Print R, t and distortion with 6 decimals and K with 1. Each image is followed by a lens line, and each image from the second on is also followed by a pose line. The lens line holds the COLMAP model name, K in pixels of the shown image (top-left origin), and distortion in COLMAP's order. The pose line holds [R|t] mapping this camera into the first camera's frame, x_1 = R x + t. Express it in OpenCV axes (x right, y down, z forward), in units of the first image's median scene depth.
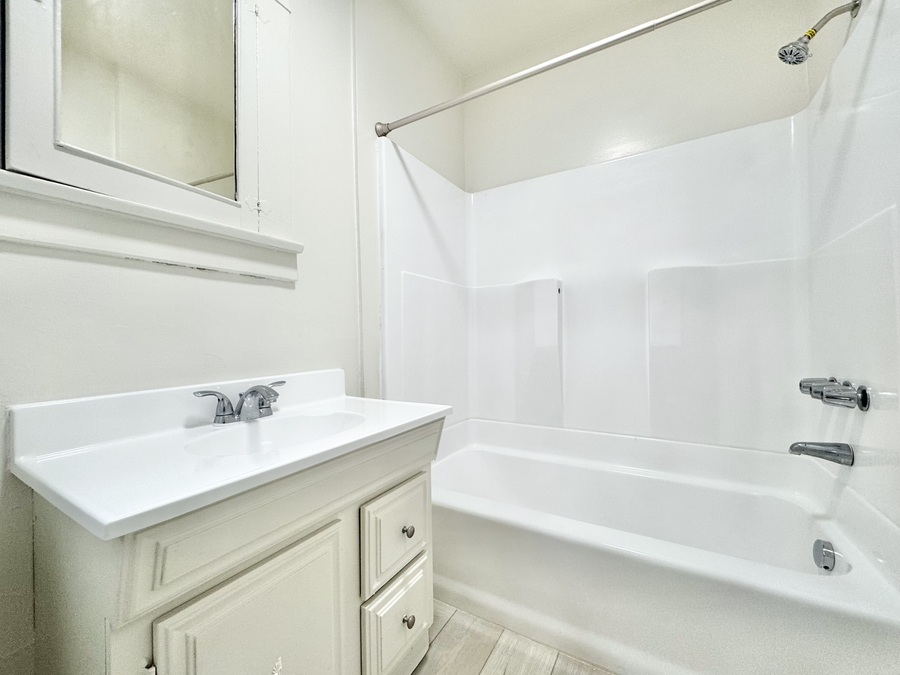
lens RADIAL K [[358.0, 0, 450.0], [0, 358.0, 337.5], [0, 0, 1]] dist [-0.000662, 0.000085]
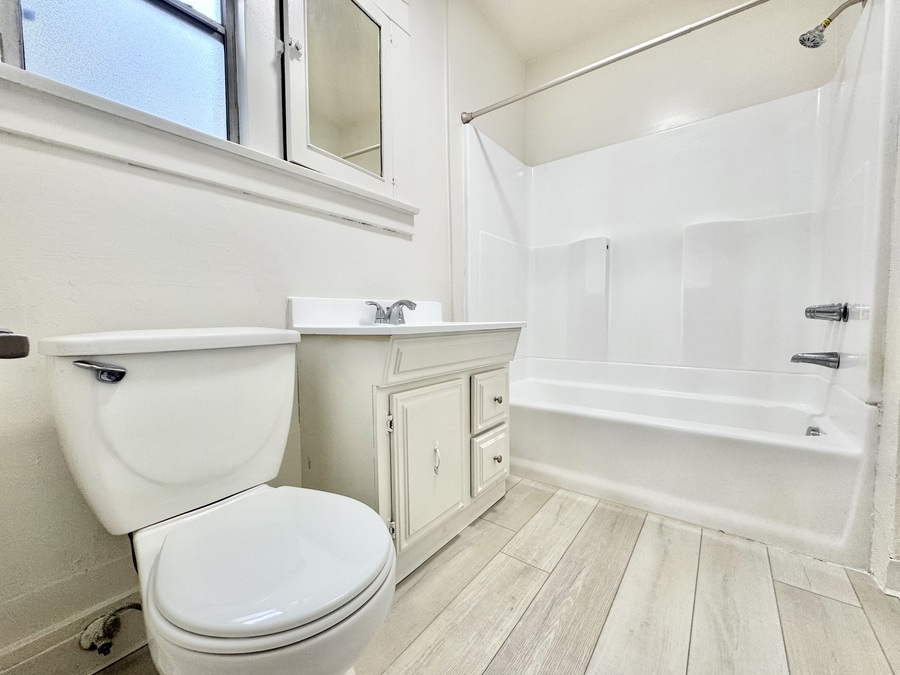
lens RADIAL K [[358.0, 0, 450.0], [0, 358.0, 337.5], [0, 0, 1]] dist [-0.000662, 0.000085]
pose [[0.994076, 0.012047, -0.108015, -0.130652], [-0.006133, 0.998472, 0.054912, 0.166605], [0.108512, -0.053924, 0.992632, -0.400922]]
